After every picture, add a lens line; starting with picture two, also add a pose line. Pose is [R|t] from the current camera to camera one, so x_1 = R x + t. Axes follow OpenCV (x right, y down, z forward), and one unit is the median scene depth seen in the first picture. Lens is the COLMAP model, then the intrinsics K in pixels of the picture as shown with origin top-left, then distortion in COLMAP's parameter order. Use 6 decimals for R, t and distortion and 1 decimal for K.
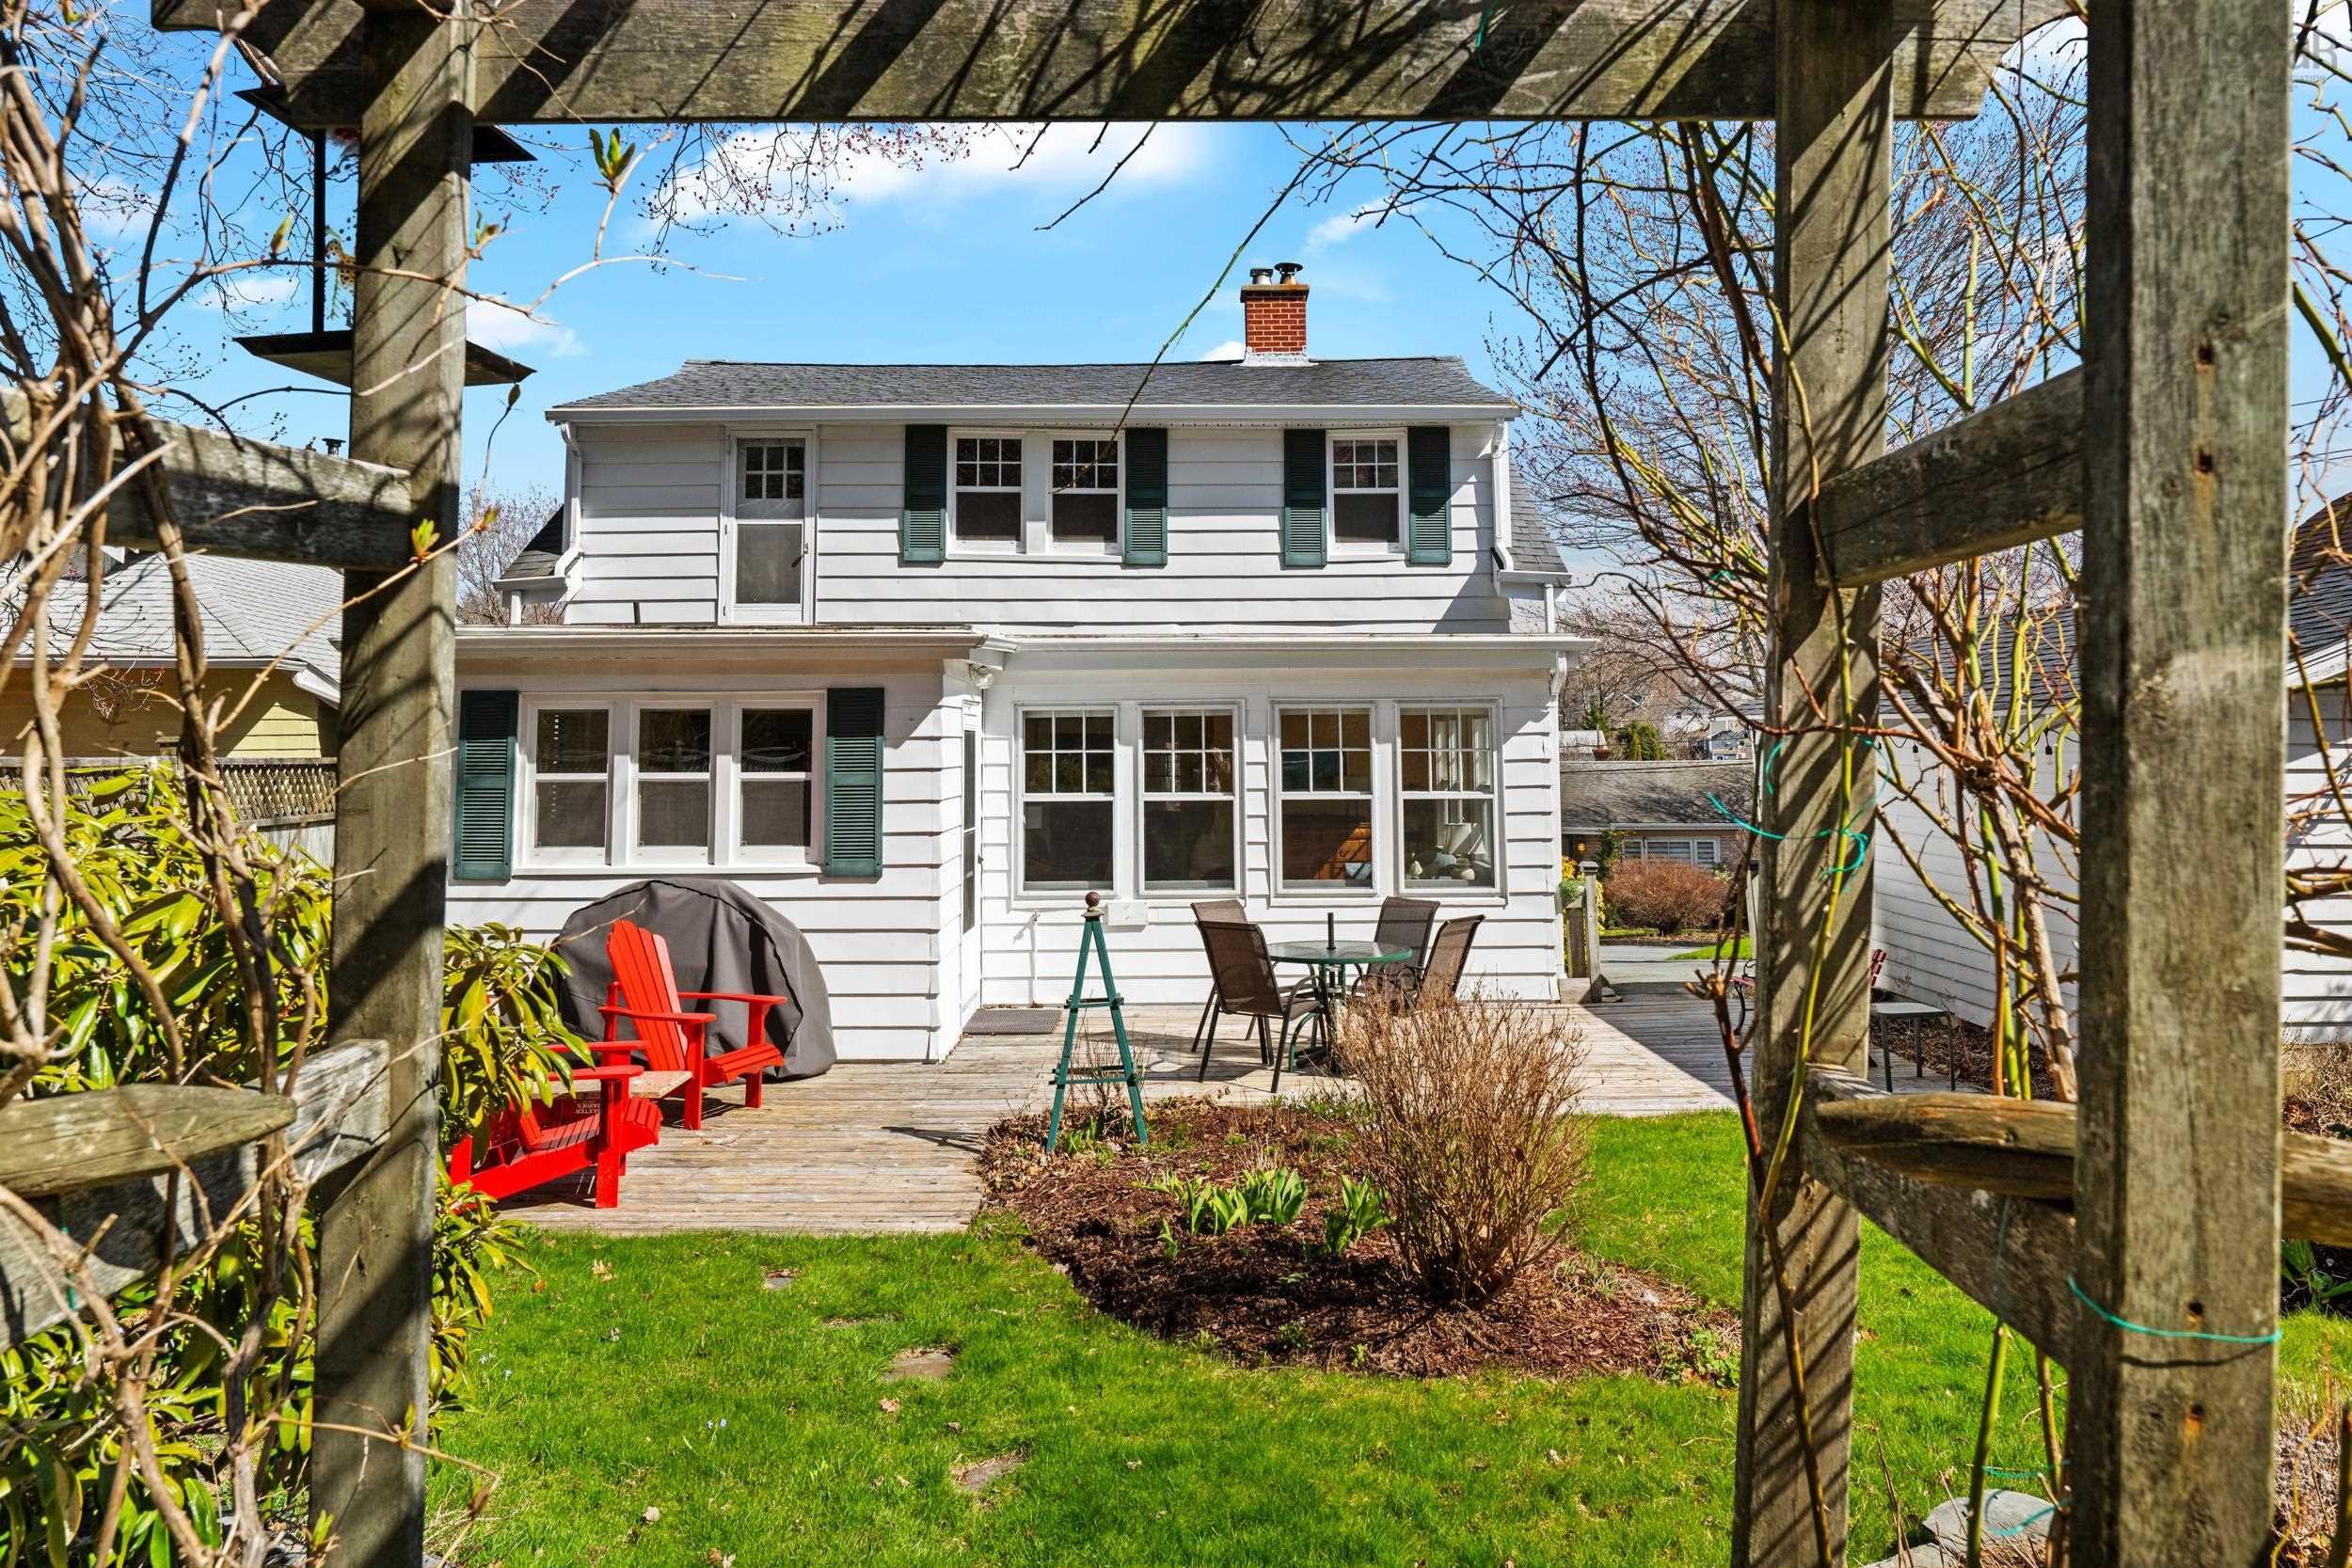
lens RADIAL K [[1502.4, 0, 1149.5], [0, 1502.4, 596.6], [0, 0, 1]] dist [0.005860, 0.000084]
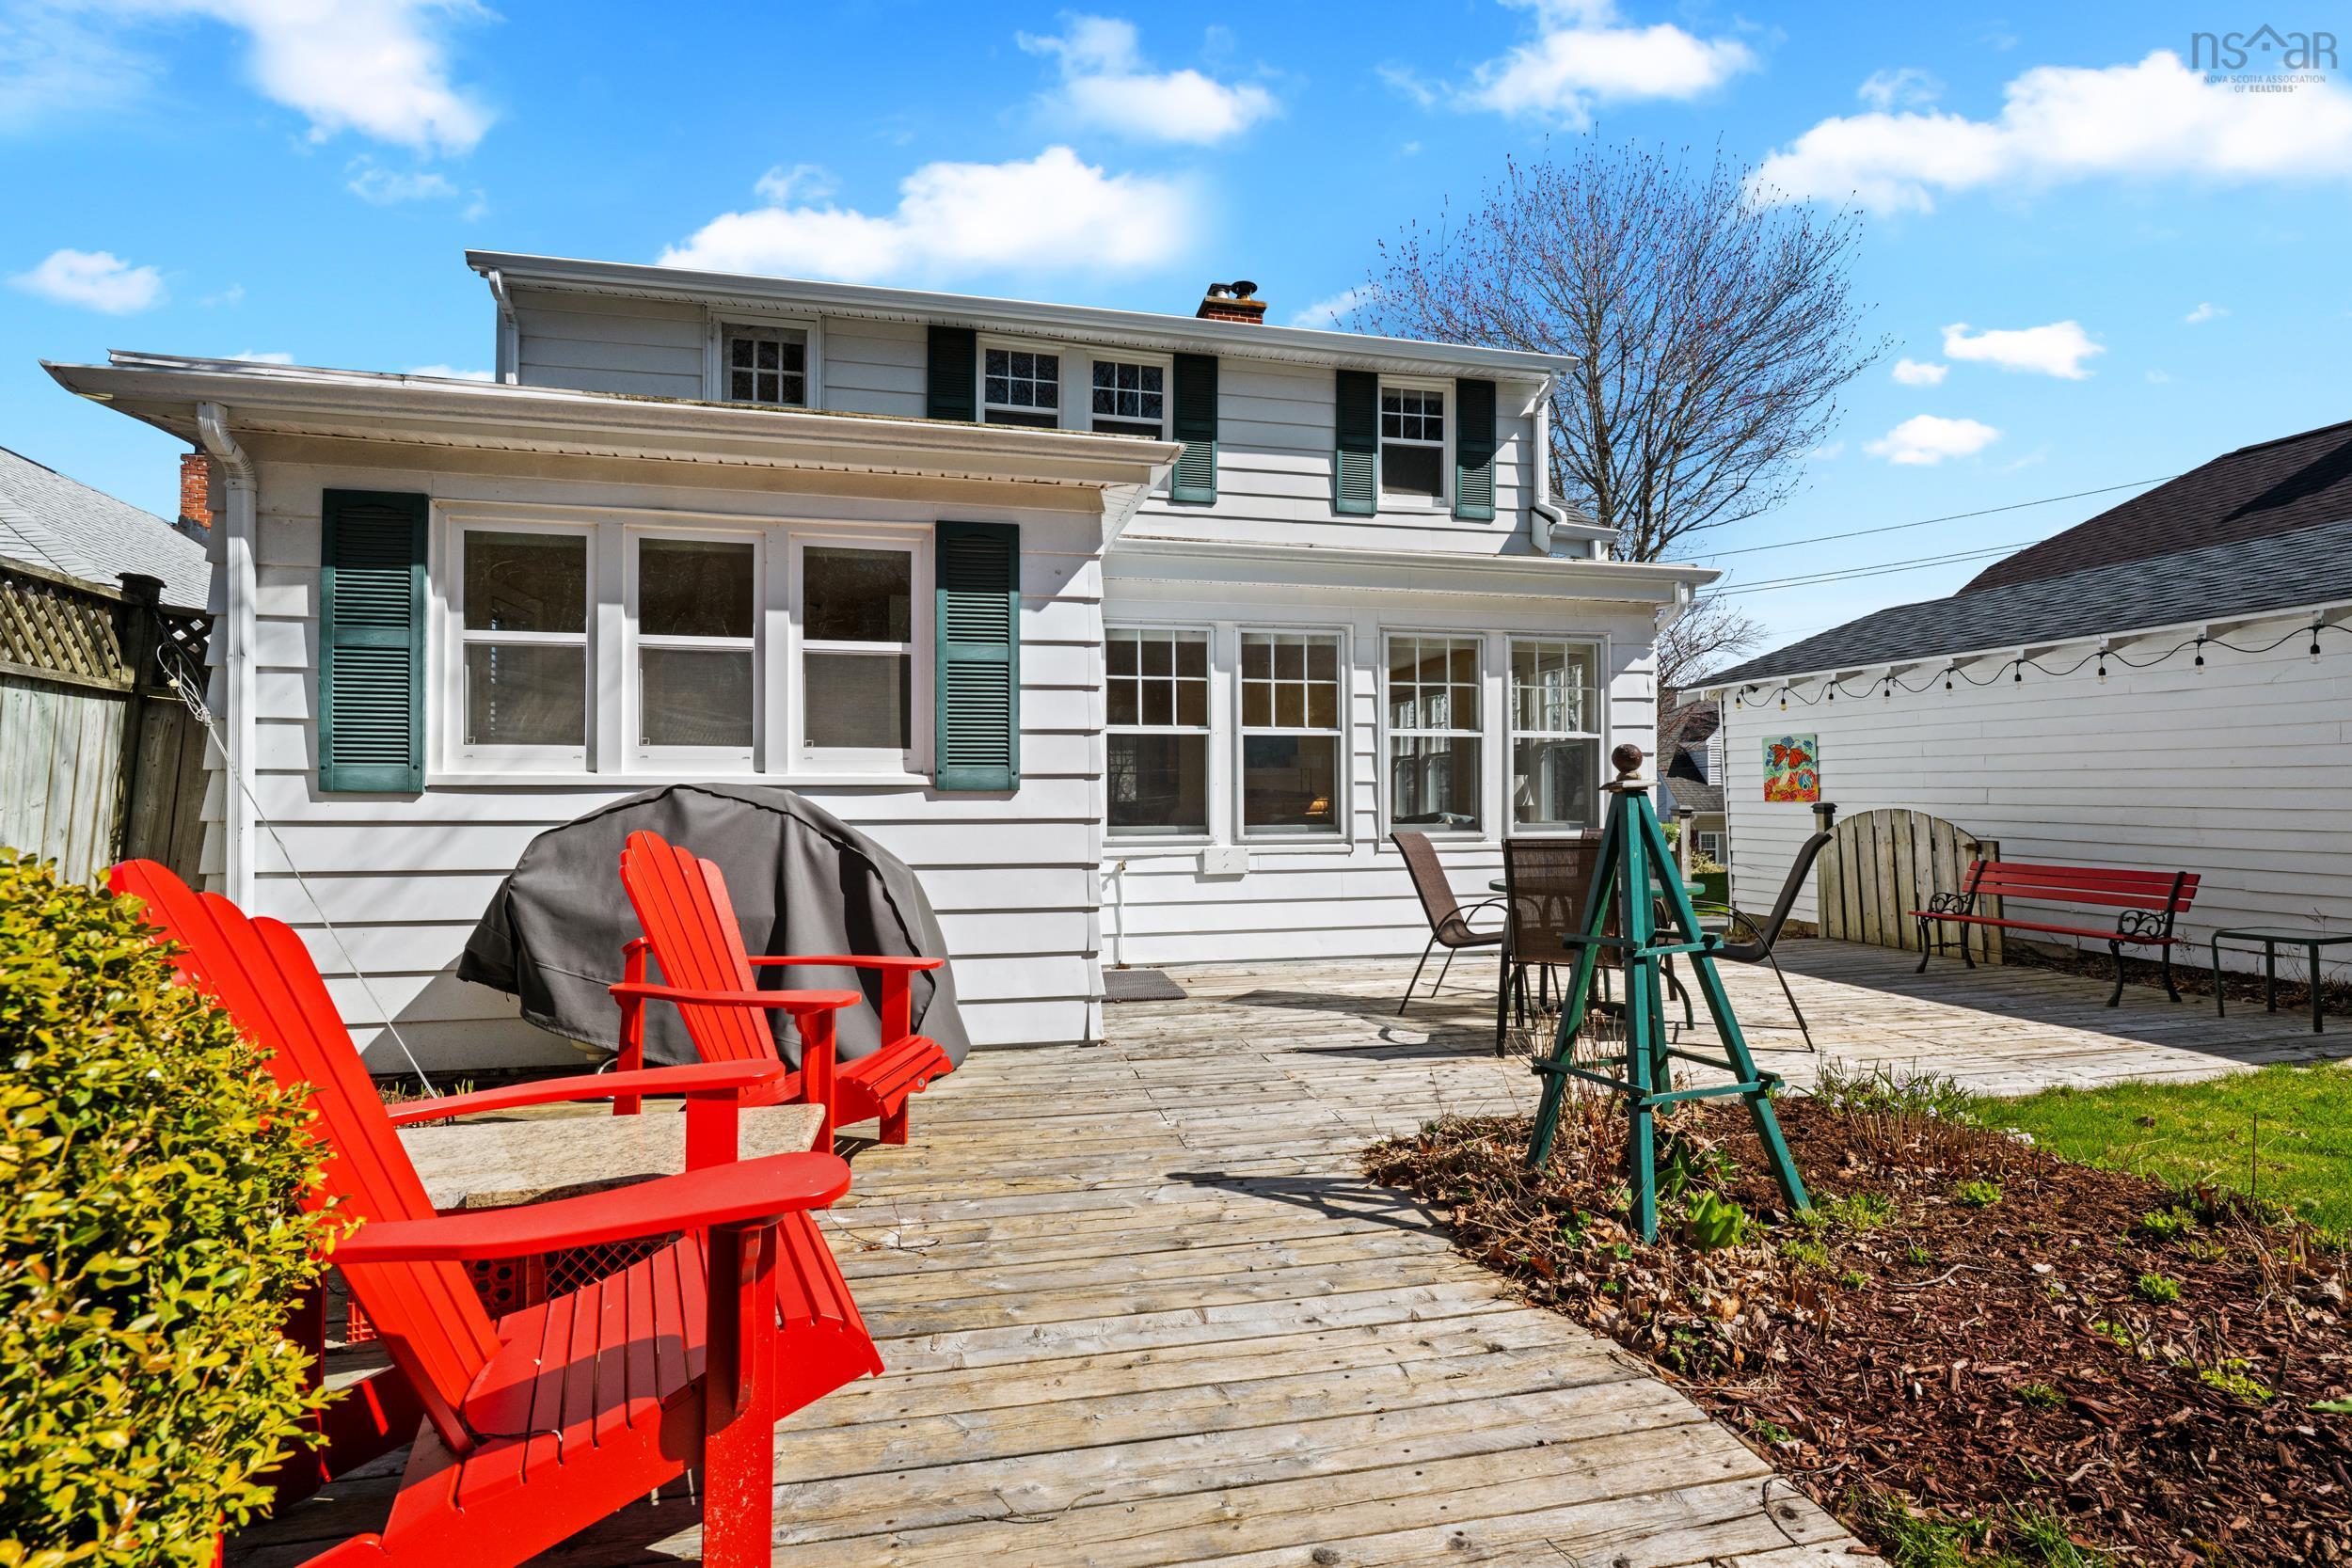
lens RADIAL K [[1009.7, 0, 1169.9], [0, 1009.7, 785.0], [0, 0, 1]] dist [-0.004035, -0.000064]
pose [[0.975618, 0.007514, 0.219348, -0.181833], [-0.026097, 0.996295, 0.081946, 0.121998], [-0.217920, -0.085673, 0.972199, 0.447410]]
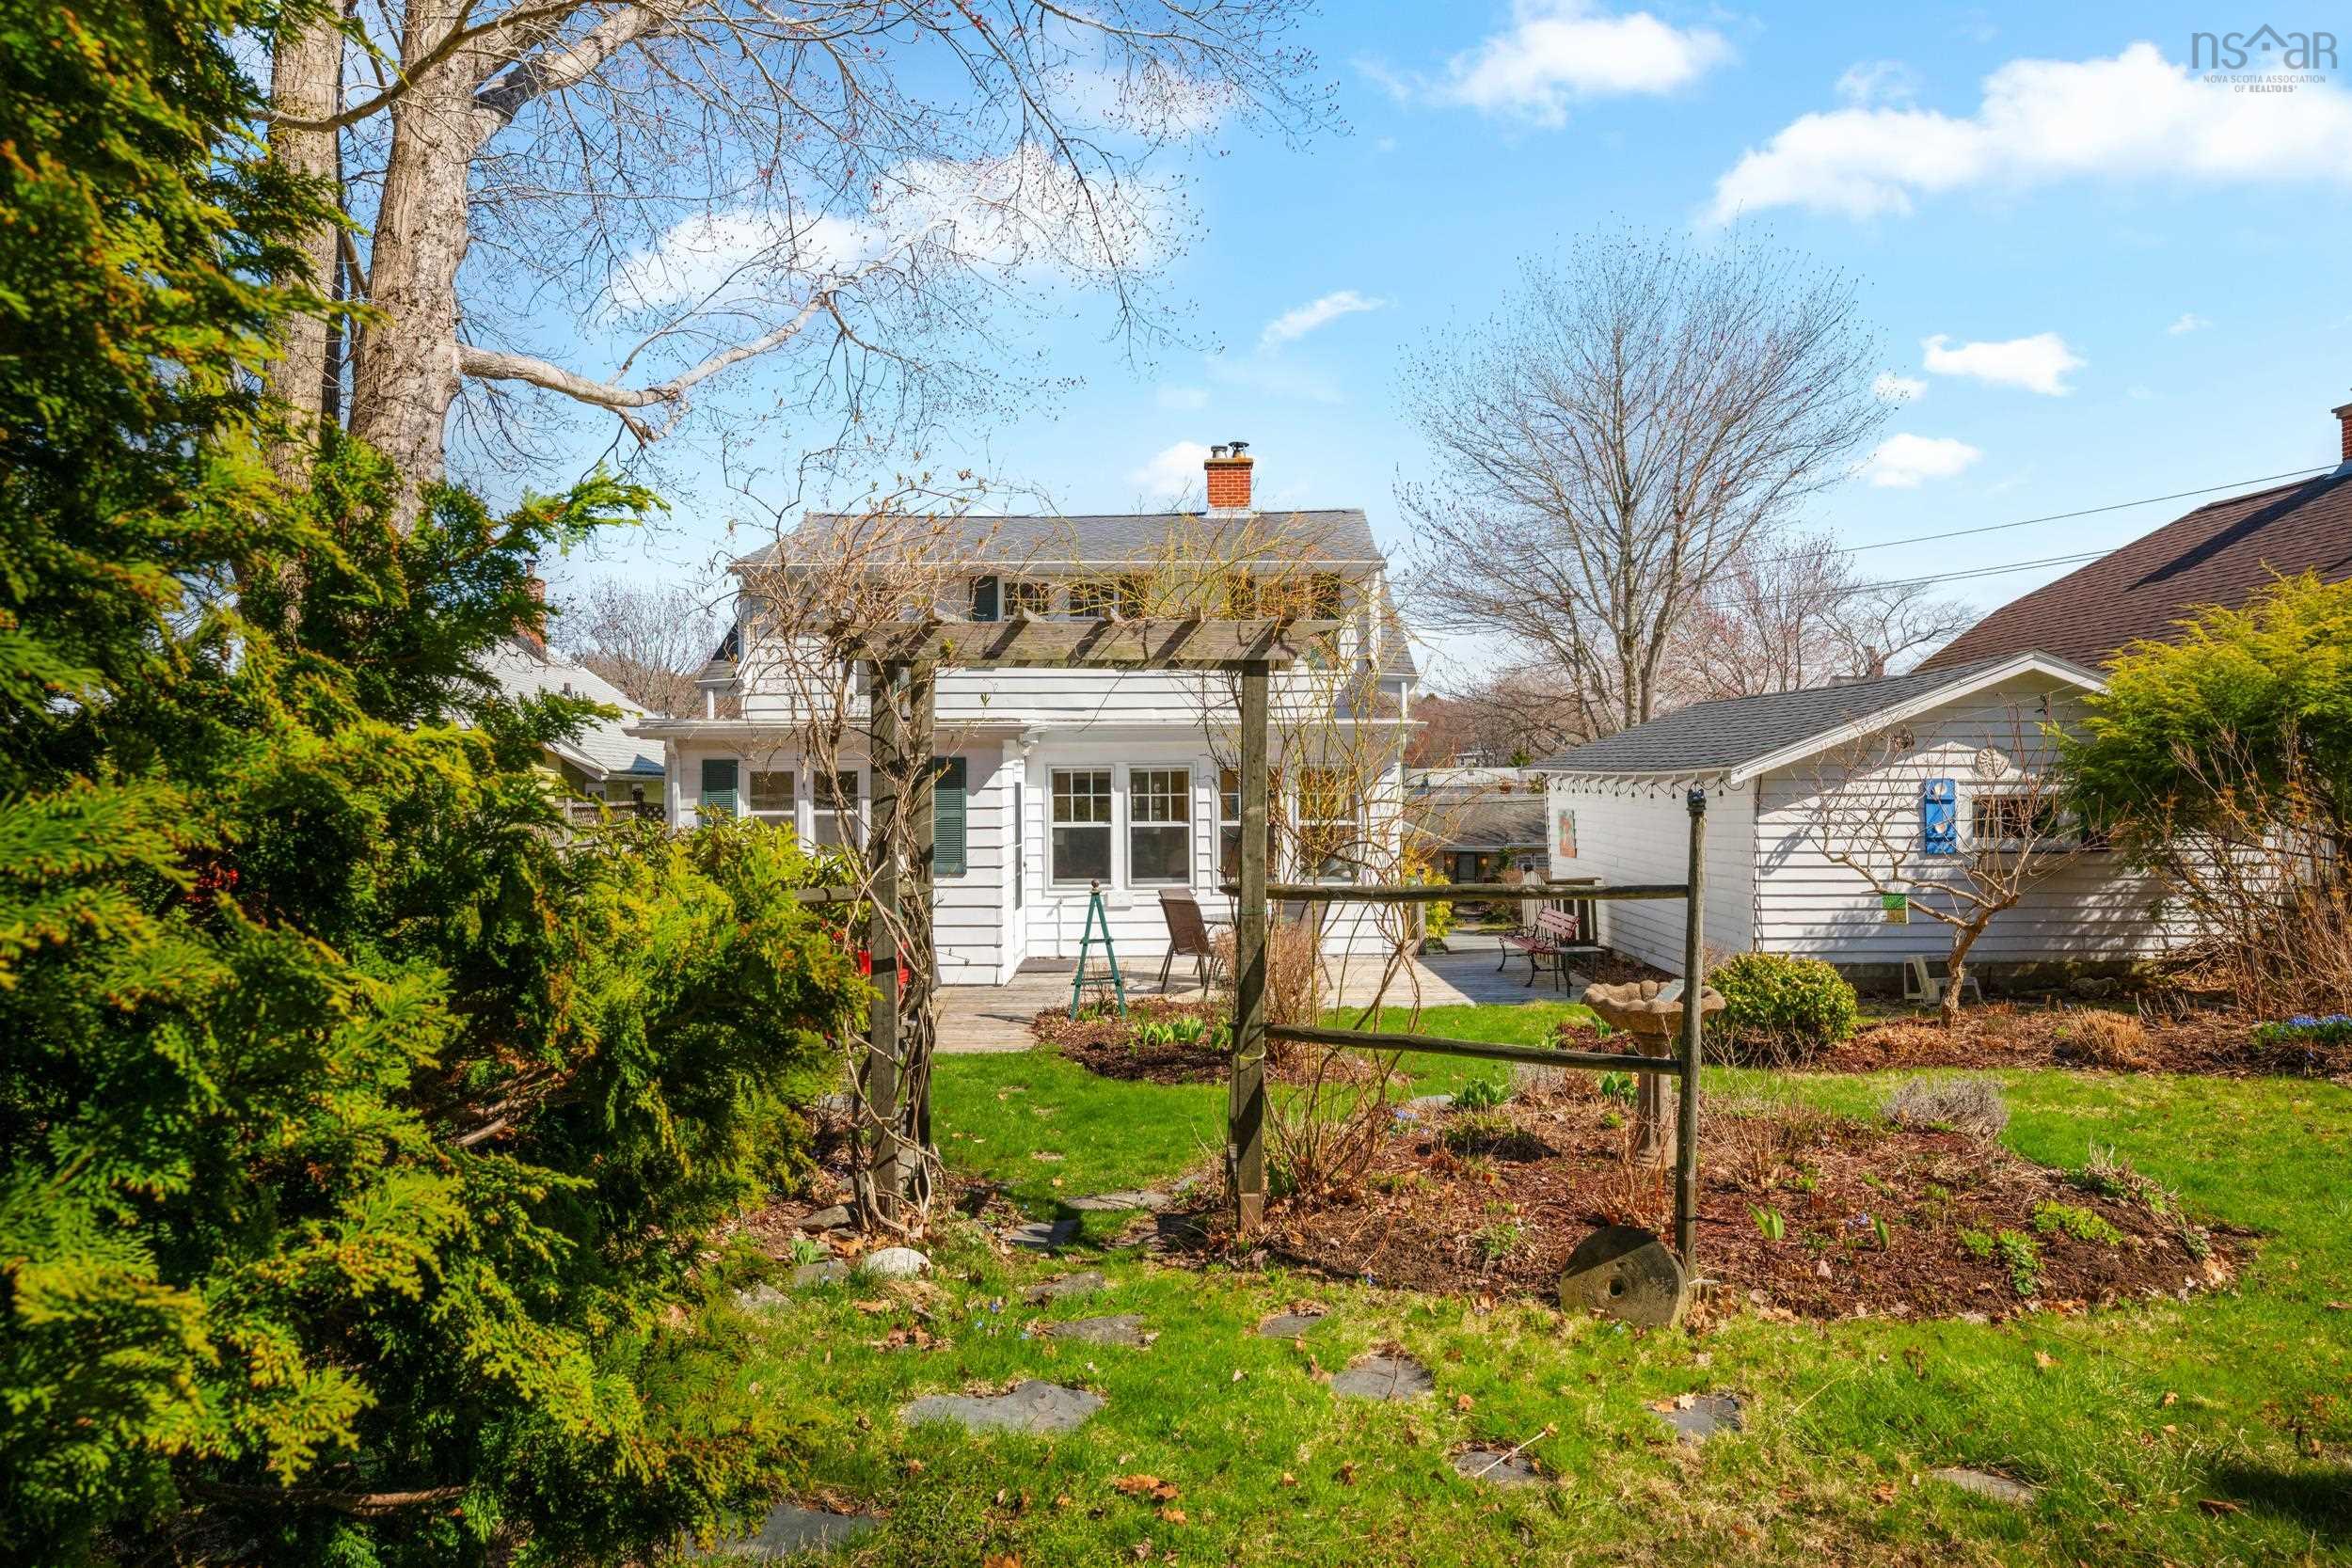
lens RADIAL K [[1271.2, 0, 1163.9], [0, 1271.2, 759.6], [0, 0, 1]] dist [-0.004402, 0.001883]
pose [[0.999943, -0.000709, 0.010656, 0.017006], [-0.000178, 0.996550, 0.082991, -0.042592], [-0.010678, -0.082988, 0.996493, -0.303687]]
